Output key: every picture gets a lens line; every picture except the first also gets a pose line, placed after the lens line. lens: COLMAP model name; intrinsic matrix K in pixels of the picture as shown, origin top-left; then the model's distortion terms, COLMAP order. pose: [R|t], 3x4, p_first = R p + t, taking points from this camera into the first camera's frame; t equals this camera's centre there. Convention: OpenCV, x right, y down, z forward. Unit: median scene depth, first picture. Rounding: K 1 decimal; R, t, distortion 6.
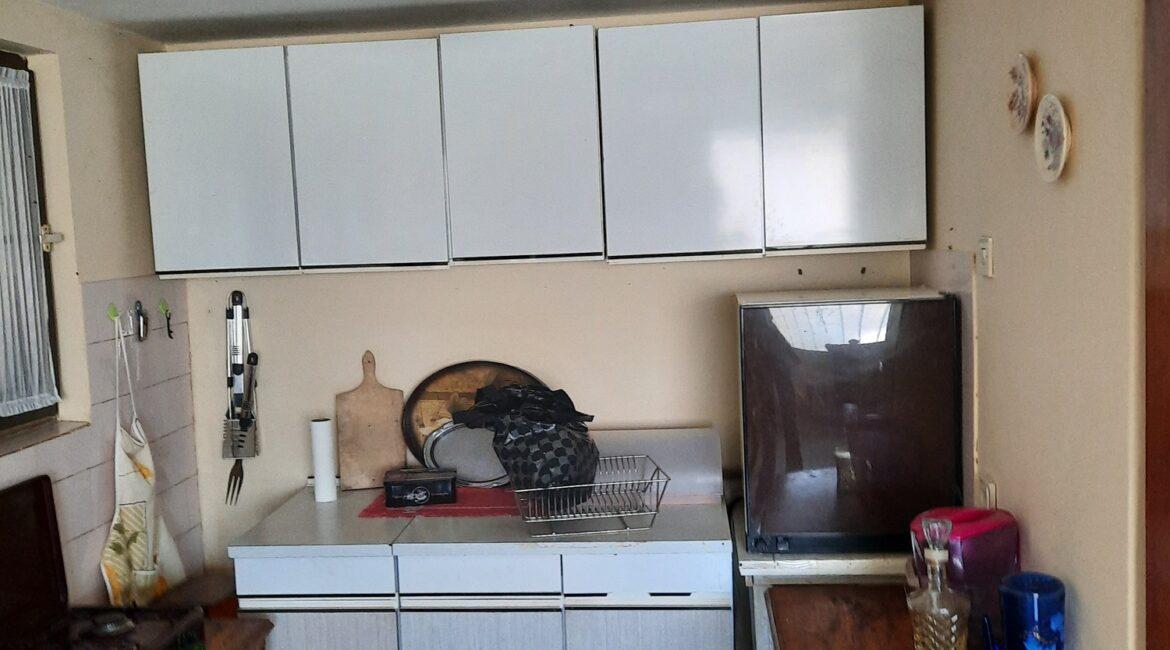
lens RADIAL K [[1164.6, 0, 585.0], [0, 1164.6, 325.0], [0, 0, 1]] dist [0.055425, -0.000829]
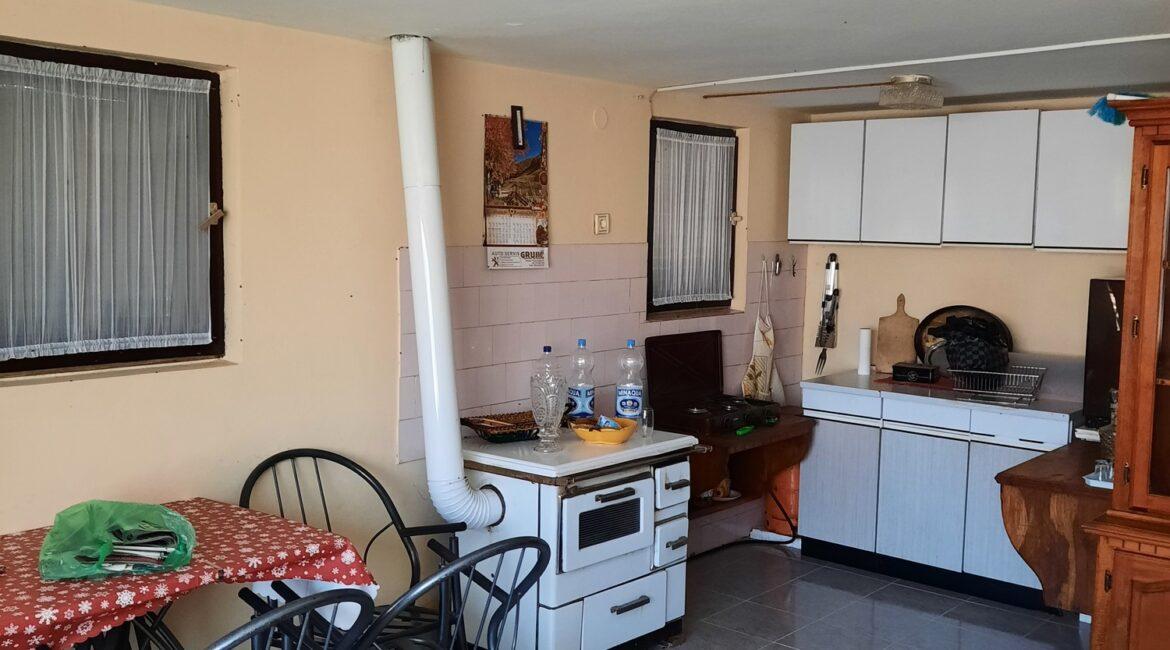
lens RADIAL K [[1164.6, 0, 585.0], [0, 1164.6, 325.0], [0, 0, 1]] dist [0.055425, -0.000829]
pose [[0.821886, 0.106263, -0.559653, 0.436394], [-0.099343, 0.994130, 0.042867, 0.044166], [0.560923, 0.020366, 0.827617, -0.737951]]
